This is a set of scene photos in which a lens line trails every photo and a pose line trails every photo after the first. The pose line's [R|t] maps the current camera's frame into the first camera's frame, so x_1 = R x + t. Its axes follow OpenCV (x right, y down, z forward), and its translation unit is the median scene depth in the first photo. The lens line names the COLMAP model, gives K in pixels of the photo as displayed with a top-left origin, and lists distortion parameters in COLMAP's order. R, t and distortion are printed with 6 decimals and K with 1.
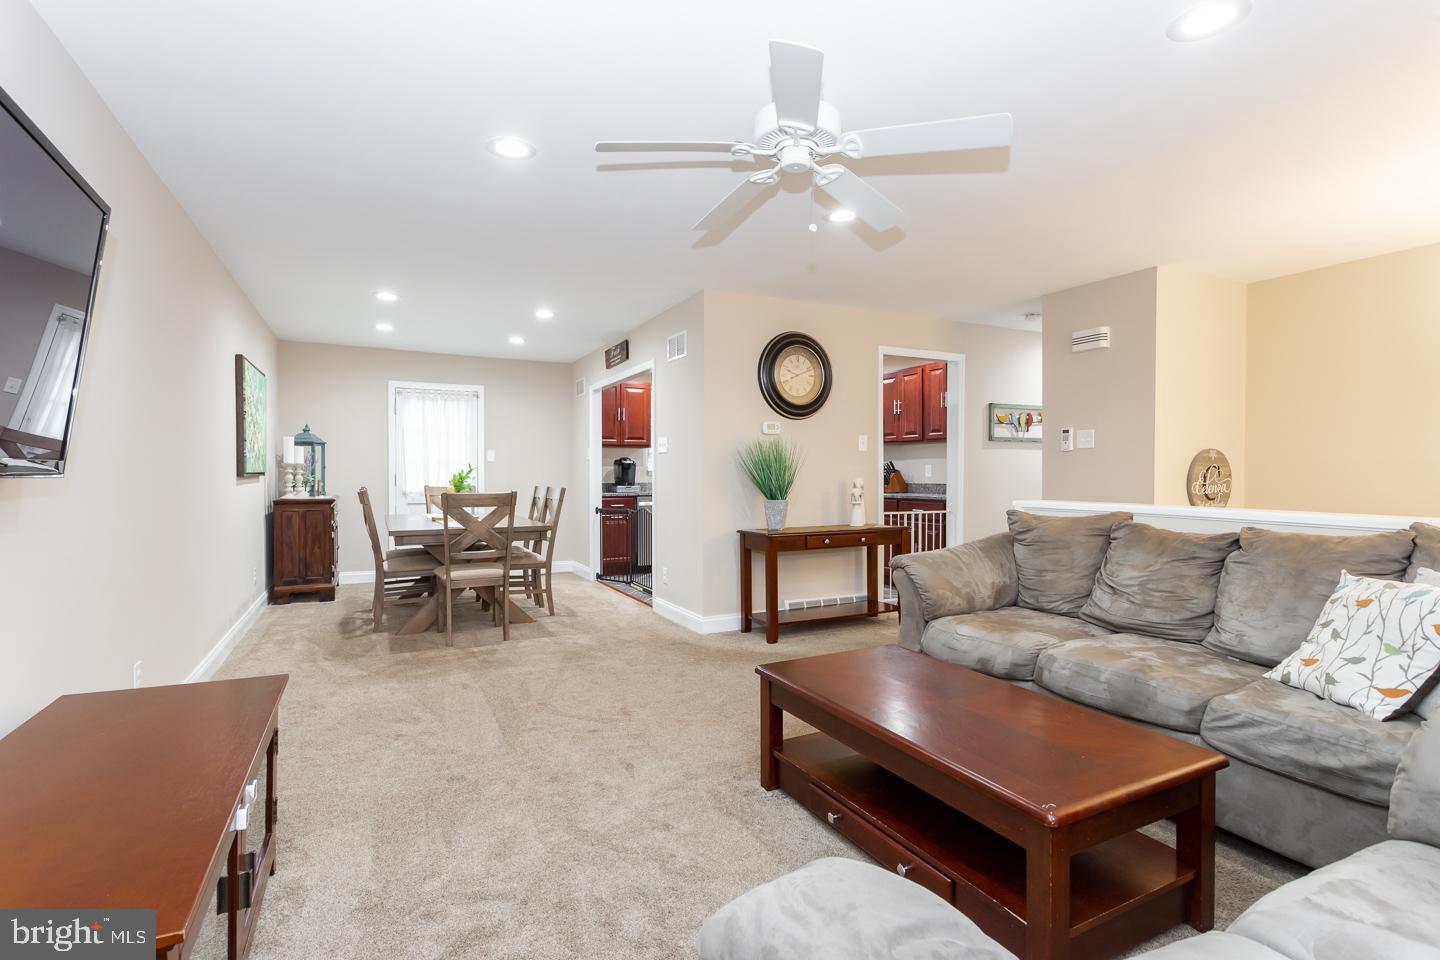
lens RADIAL K [[682.4, 0, 720.0], [0, 682.4, 480.0], [0, 0, 1]] dist [0.002037, -0.000360]
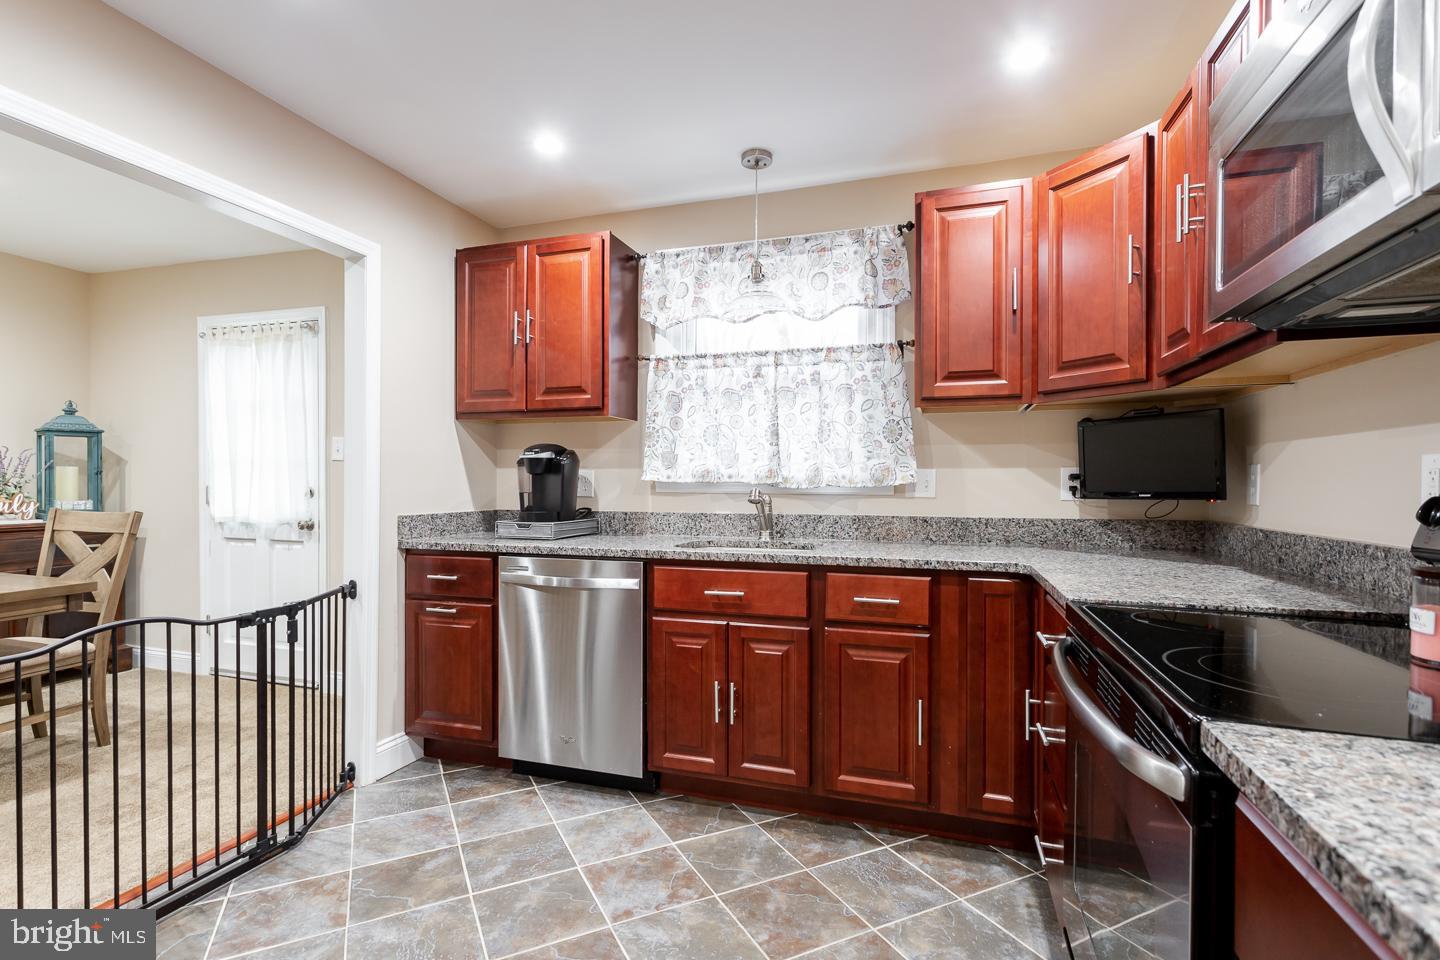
lens RADIAL K [[712.5, 0, 720.0], [0, 712.5, 480.0], [0, 0, 1]] dist [-0.000505, 0.000205]
pose [[0.692244, 0.006002, -0.721639, 0.227922], [-0.014446, 0.999880, -0.005541, -0.014627], [0.721519, 0.014261, 0.692248, 0.878403]]
